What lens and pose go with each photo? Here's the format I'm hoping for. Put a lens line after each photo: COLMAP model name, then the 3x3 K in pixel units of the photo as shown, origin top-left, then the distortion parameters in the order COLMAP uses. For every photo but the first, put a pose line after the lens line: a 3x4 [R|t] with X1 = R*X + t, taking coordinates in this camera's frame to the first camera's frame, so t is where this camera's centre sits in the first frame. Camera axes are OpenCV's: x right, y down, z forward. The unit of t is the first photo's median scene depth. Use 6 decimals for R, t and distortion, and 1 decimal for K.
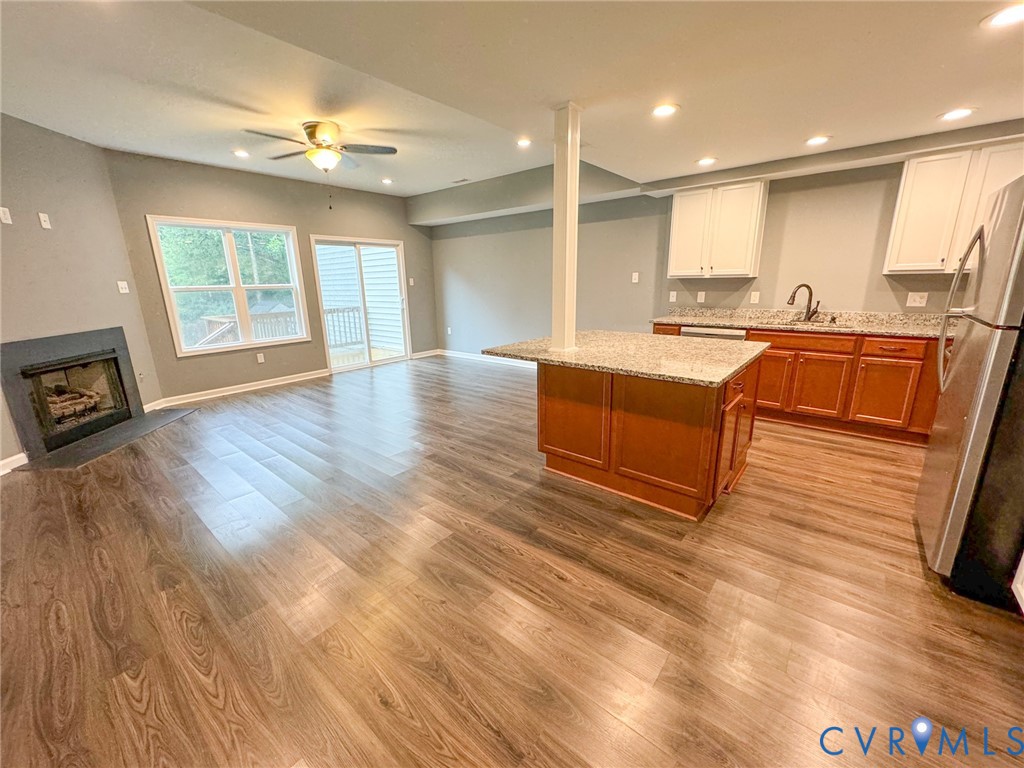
lens RADIAL K [[407.9, 0, 511.8], [0, 407.9, 382.4], [0, 0, 1]] dist [-0.001395, -0.000012]
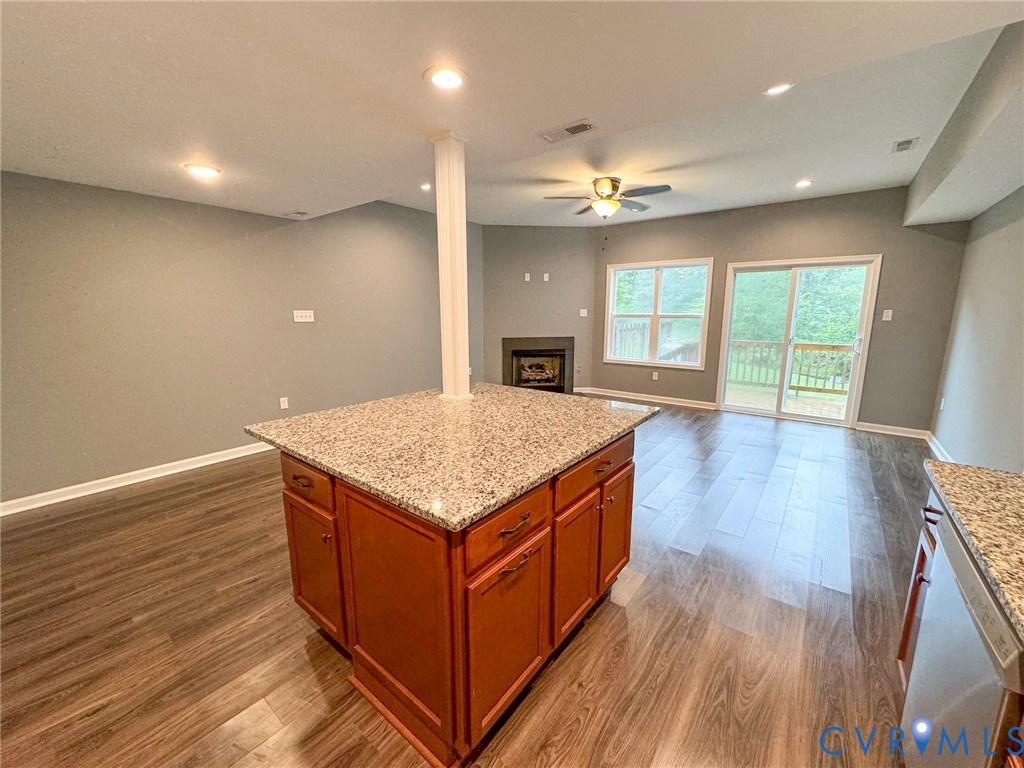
lens RADIAL K [[407.9, 0, 511.8], [0, 407.9, 382.4], [0, 0, 1]] dist [-0.001395, -0.000012]
pose [[0.033003, 0.194488, -0.980350, 0.652216], [-0.245490, 0.952412, 0.180682, -0.195741], [0.968837, 0.234703, 0.079177, 0.672838]]
